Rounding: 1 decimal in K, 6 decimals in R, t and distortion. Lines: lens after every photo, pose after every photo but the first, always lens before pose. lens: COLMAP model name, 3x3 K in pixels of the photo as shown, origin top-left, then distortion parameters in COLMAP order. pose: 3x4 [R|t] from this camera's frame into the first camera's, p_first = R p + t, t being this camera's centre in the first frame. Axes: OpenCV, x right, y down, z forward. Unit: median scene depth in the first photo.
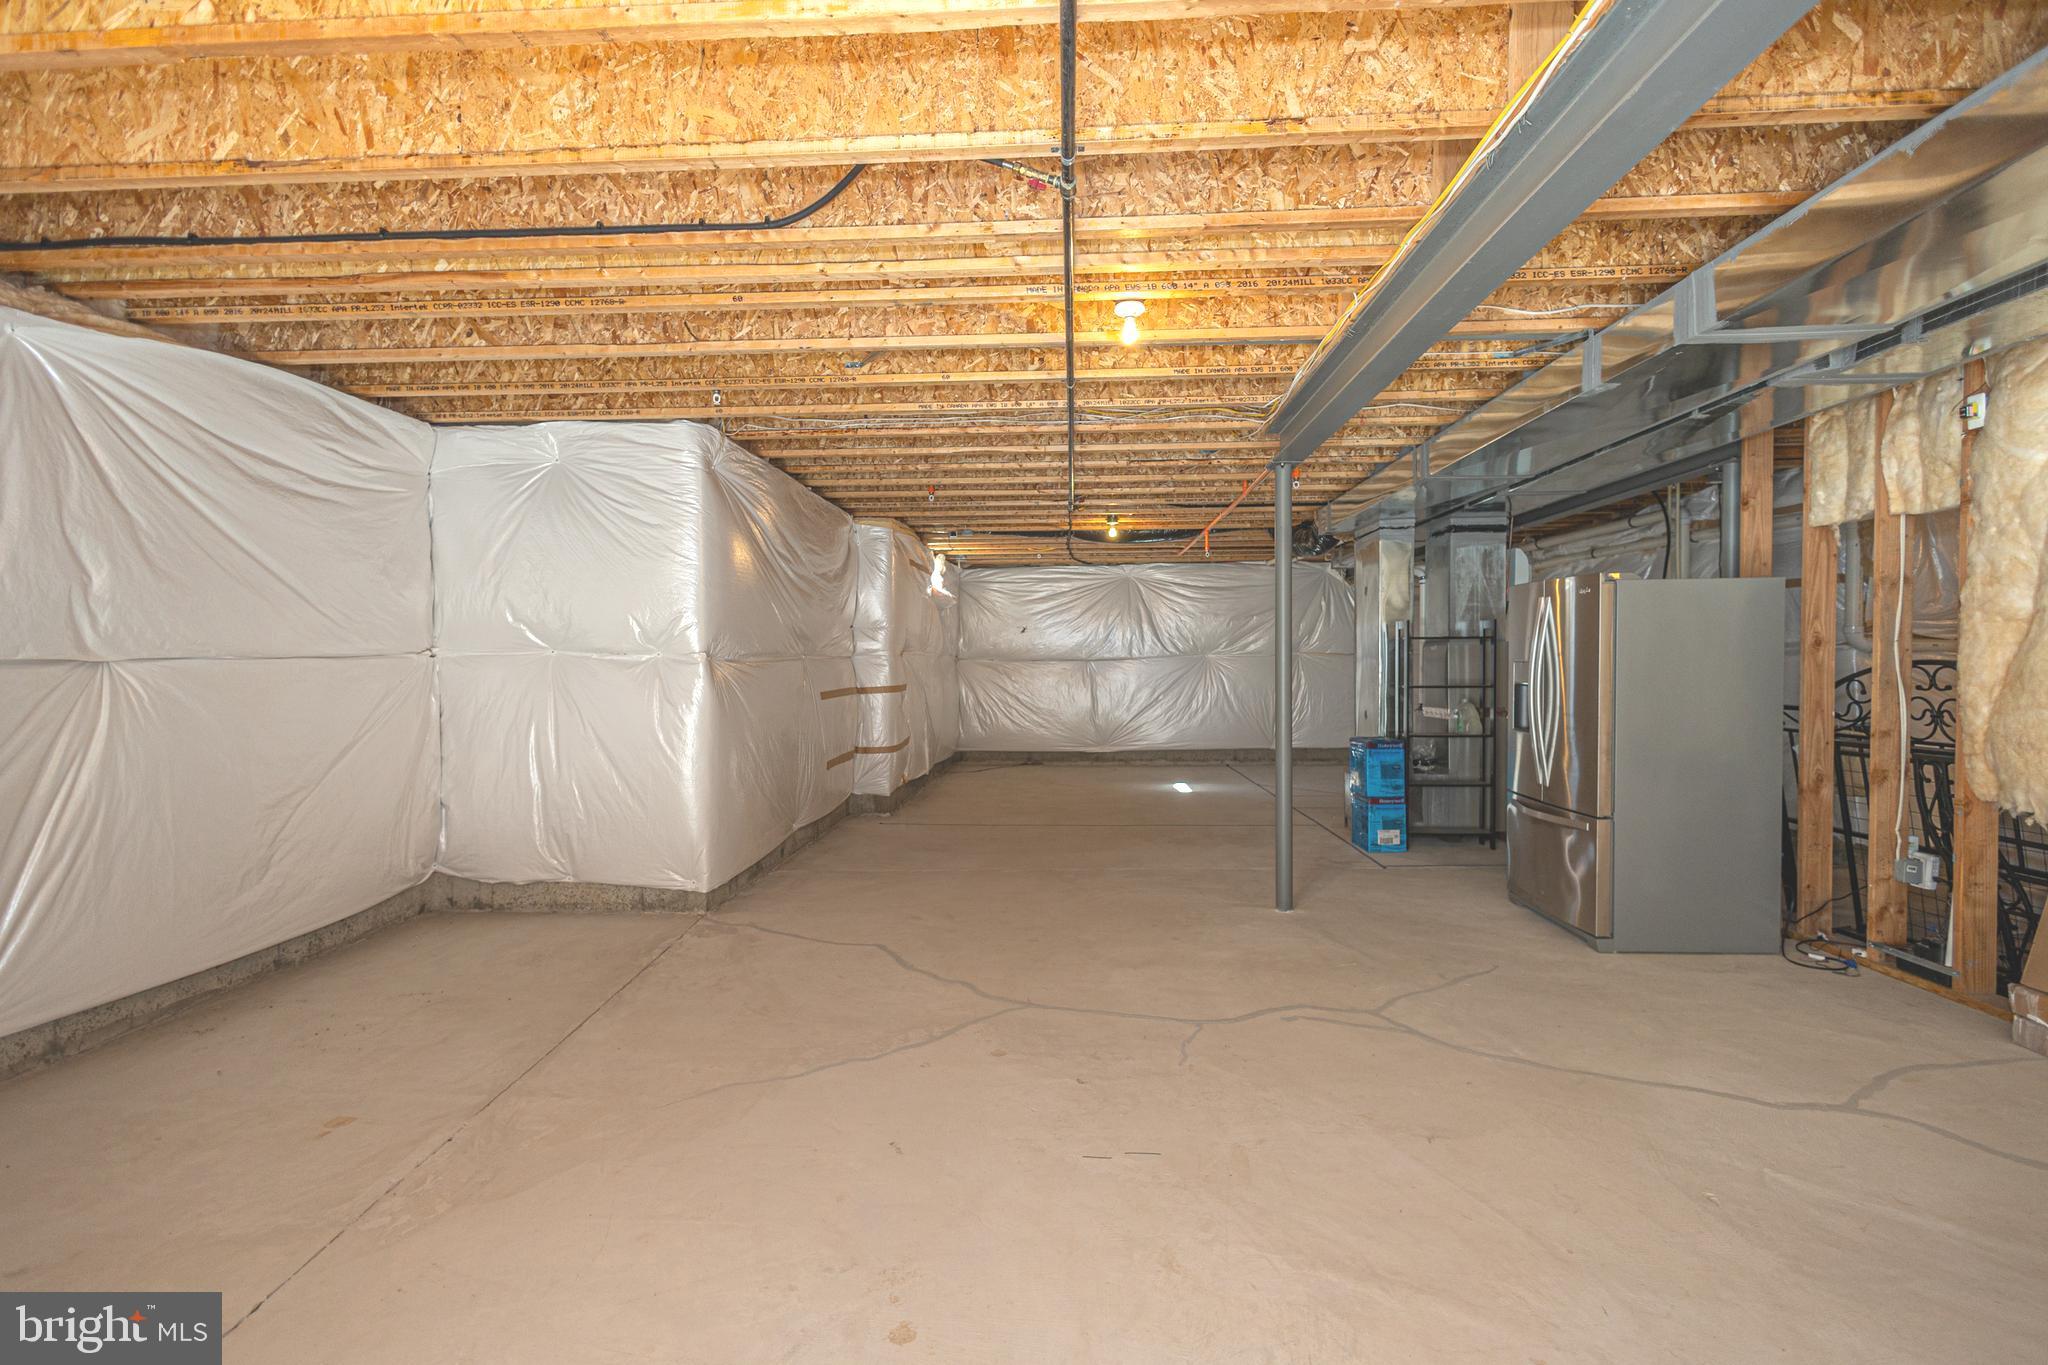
lens RADIAL K [[945.5, 0, 1029.8], [0, 945.5, 683.7], [0, 0, 1]] dist [0.008675, -0.000338]
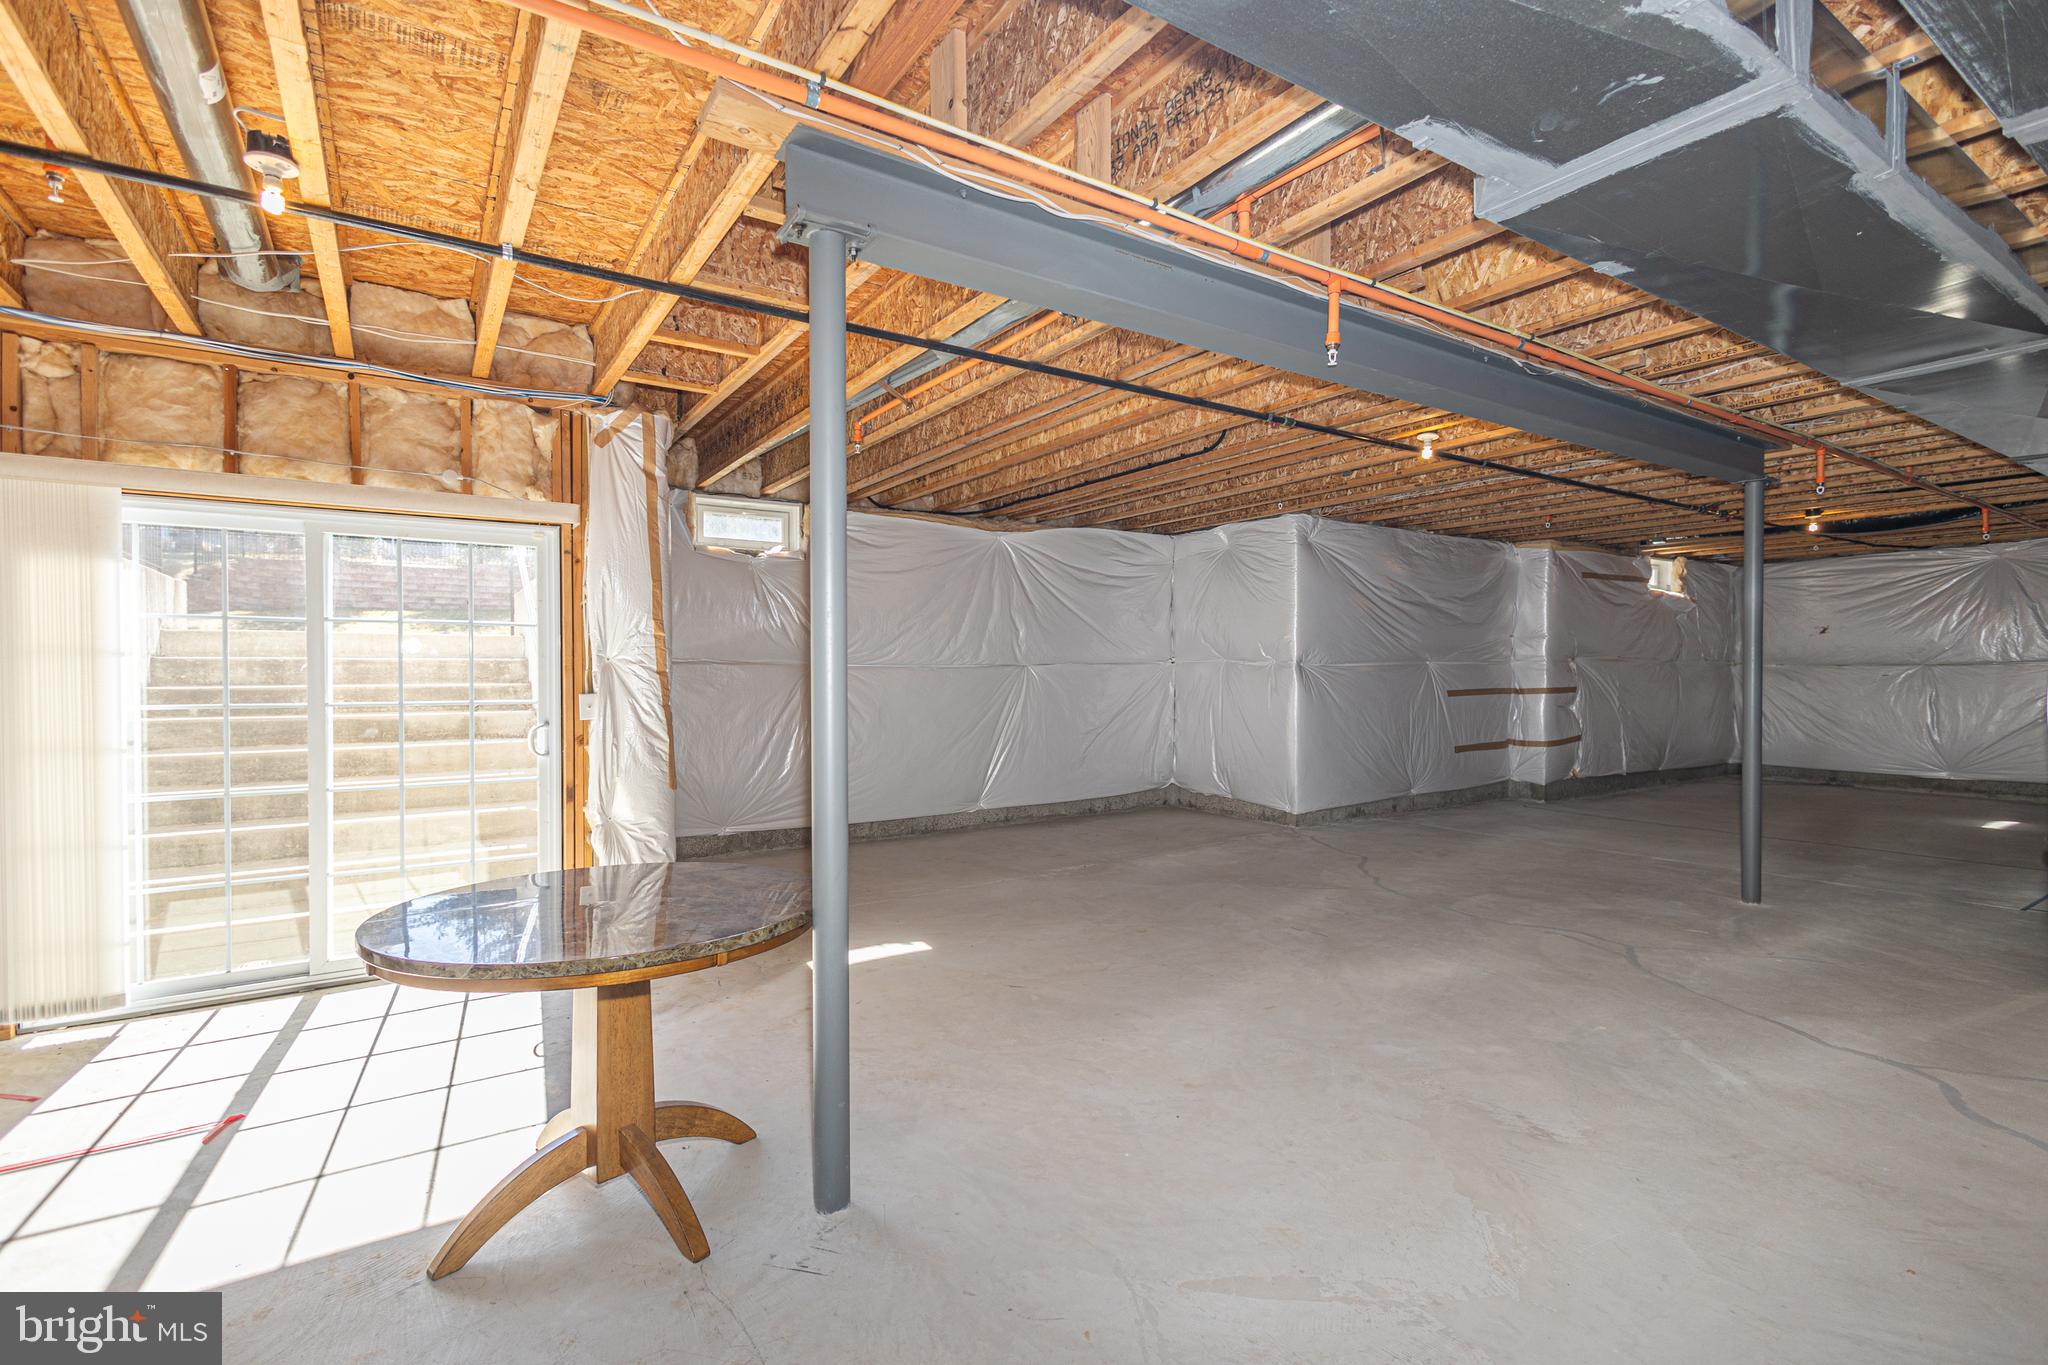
lens RADIAL K [[945.5, 0, 1020.0], [0, 945.5, 677.9], [0, 0, 1]] dist [0.008675, -0.000338]
pose [[0.593355, 0.013016, -0.804836, 0.635823], [-0.020401, 0.999791, 0.001129, 0.003511], [0.804682, 0.015749, 0.593496, -0.290738]]
